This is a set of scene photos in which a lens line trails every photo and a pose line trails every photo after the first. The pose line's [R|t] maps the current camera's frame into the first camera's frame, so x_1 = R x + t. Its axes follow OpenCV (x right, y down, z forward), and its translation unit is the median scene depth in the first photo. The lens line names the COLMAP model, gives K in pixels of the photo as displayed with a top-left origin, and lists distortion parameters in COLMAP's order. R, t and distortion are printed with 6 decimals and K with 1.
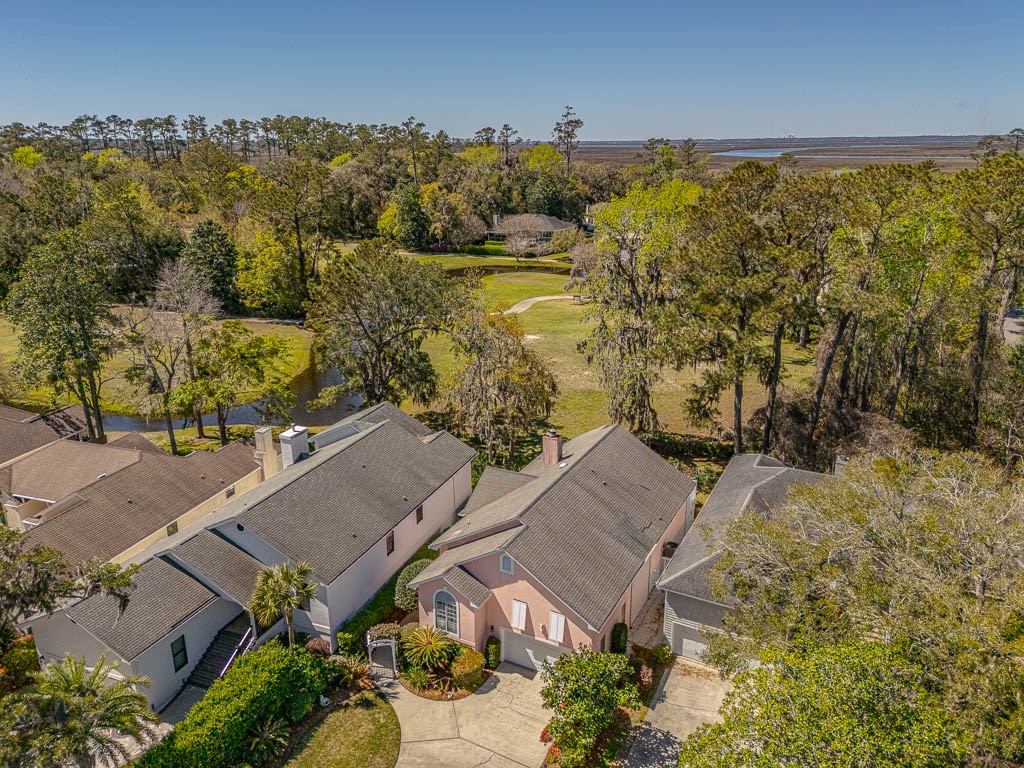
lens RADIAL K [[730.4, 0, 516.0], [0, 730.4, 386.3], [0, 0, 1]] dist [0.038472, -0.008796]
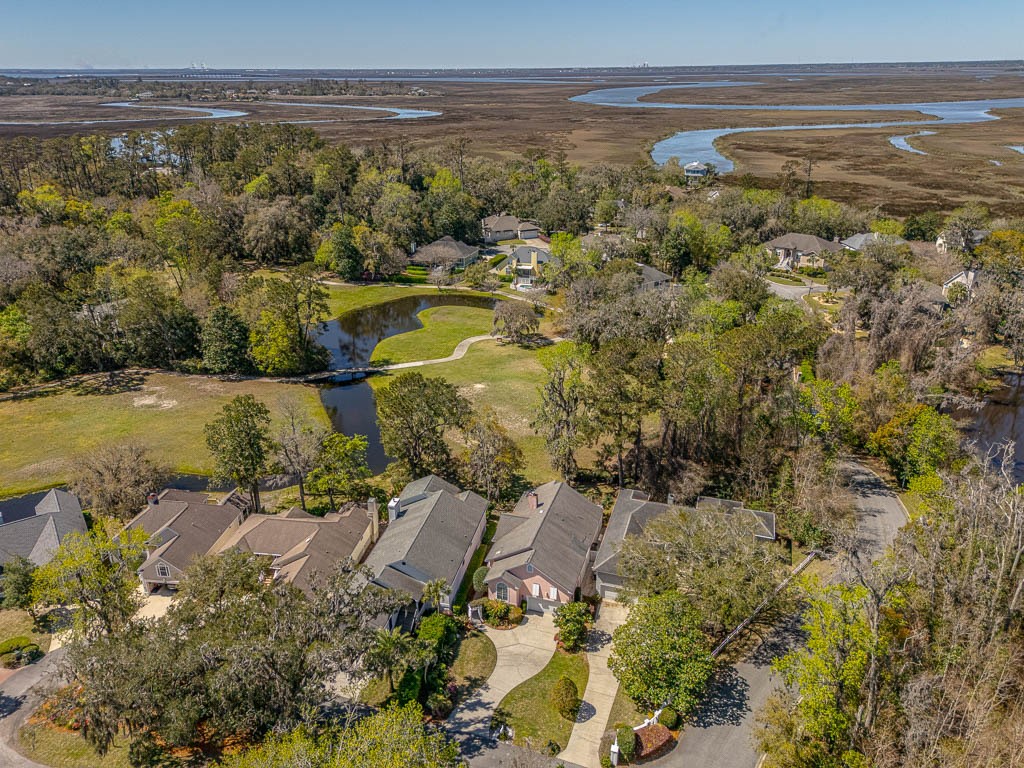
lens RADIAL K [[730.4, 0, 508.3], [0, 730.4, 382.7], [0, 0, 1]] dist [0.038472, -0.008796]
pose [[0.985526, -0.071206, 0.153846, -0.360720], [0.058073, 0.994405, 0.088239, -0.500074], [-0.159268, -0.078028, 0.984147, -1.102205]]
